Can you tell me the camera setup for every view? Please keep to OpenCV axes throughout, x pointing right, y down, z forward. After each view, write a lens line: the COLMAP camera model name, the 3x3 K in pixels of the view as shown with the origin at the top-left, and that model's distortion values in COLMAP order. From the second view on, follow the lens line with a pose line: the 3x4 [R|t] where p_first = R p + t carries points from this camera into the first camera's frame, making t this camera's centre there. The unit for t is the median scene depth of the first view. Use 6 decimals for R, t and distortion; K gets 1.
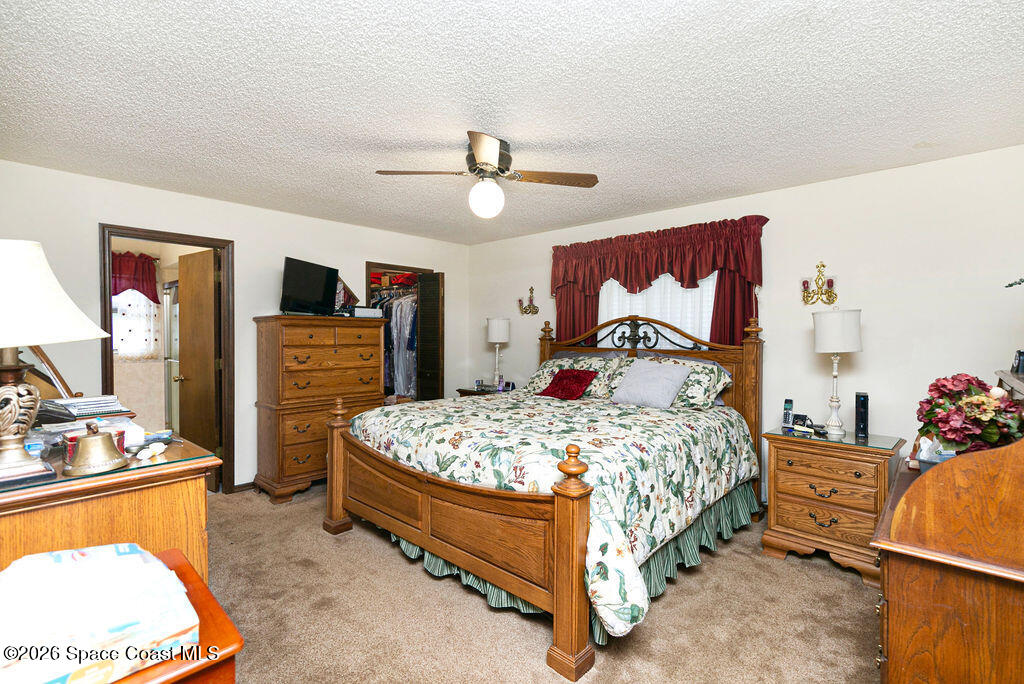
lens RADIAL K [[462.9, 0, 512.0], [0, 462.9, 342.0], [0, 0, 1]] dist [0.004132, 0.000047]
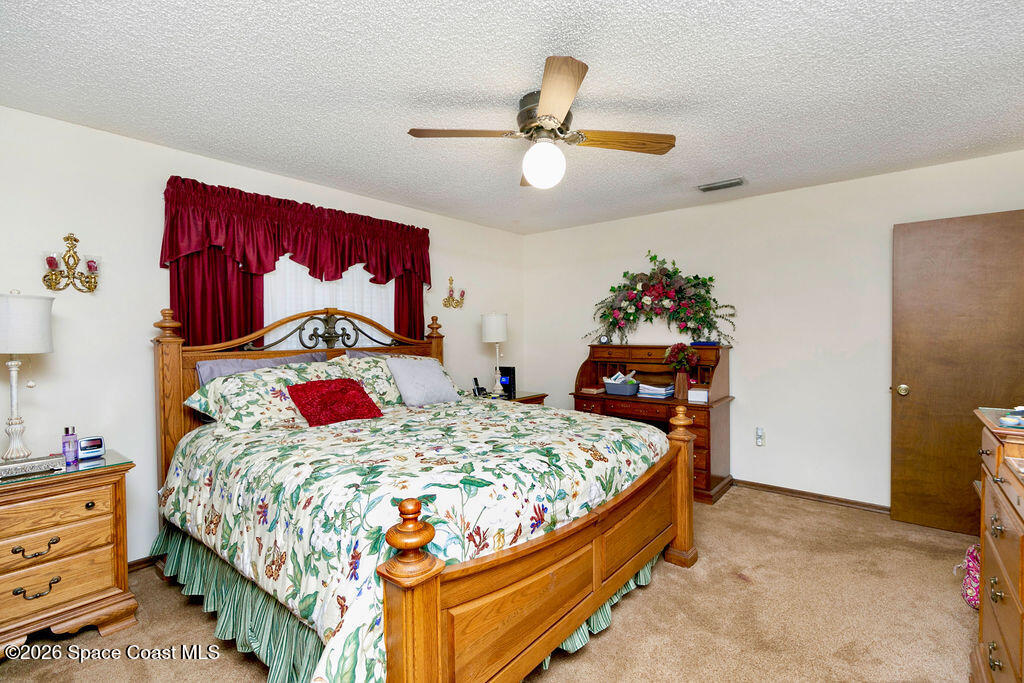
lens RADIAL K [[467.1, 0, 512.0], [0, 467.1, 341.5], [0, 0, 1]] dist [0.102721, 0.000014]
pose [[-0.046244, -0.031259, 0.998441, -0.602329], [0.019933, 0.999282, 0.032209, -0.019473], [-0.998731, 0.021391, -0.045588, 0.725474]]
